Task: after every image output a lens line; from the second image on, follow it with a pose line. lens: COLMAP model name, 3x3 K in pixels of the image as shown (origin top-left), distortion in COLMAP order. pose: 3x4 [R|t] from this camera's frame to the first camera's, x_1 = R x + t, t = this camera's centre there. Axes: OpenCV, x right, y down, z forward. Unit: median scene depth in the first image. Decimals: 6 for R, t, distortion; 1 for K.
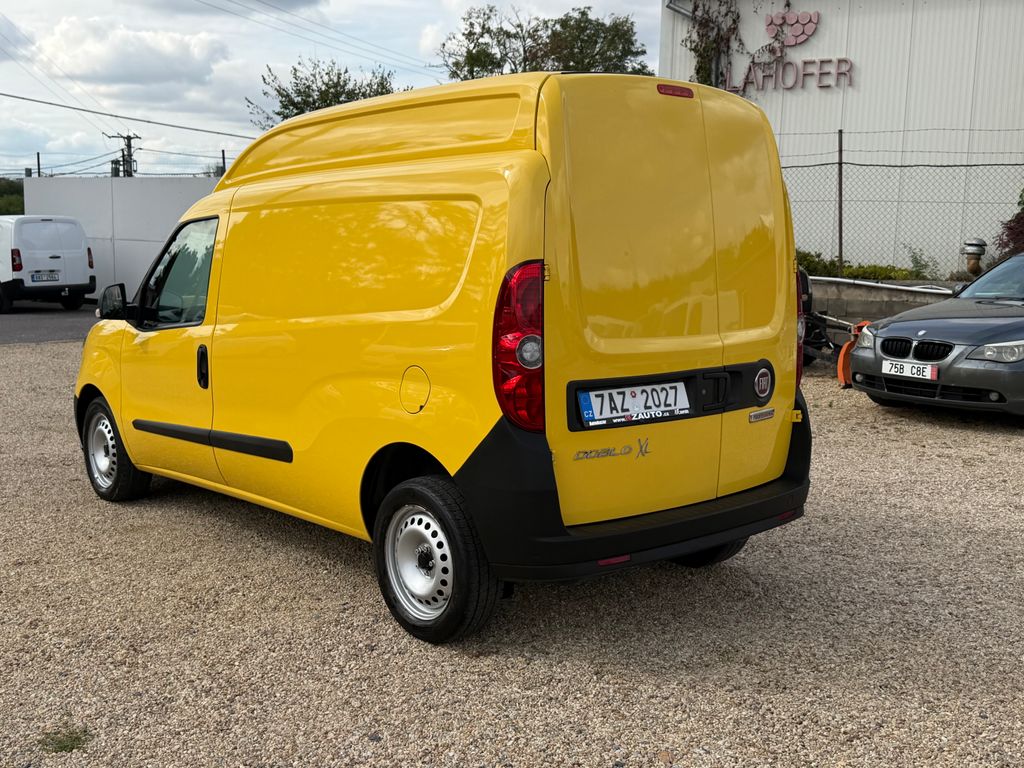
lens RADIAL K [[1098.6, 0, 514.6], [0, 1098.6, 386.8], [0, 0, 1]] dist [0.056082, 0.000000]
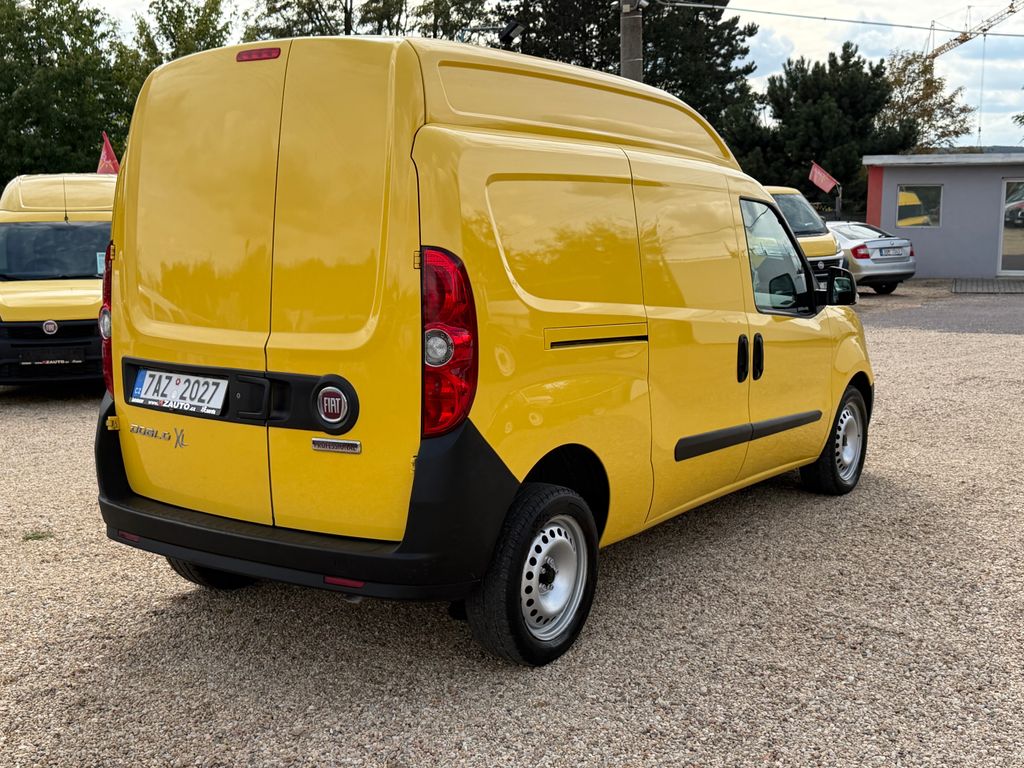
lens RADIAL K [[1183.2, 0, 512.5], [0, 1183.2, 383.9], [0, 0, 1]] dist [-0.004708, 0.000000]
pose [[0.291600, 0.131792, -0.947418, 0.255867], [-0.125839, 0.987140, 0.098587, -0.028368], [0.948227, 0.090475, 0.304434, 0.208396]]
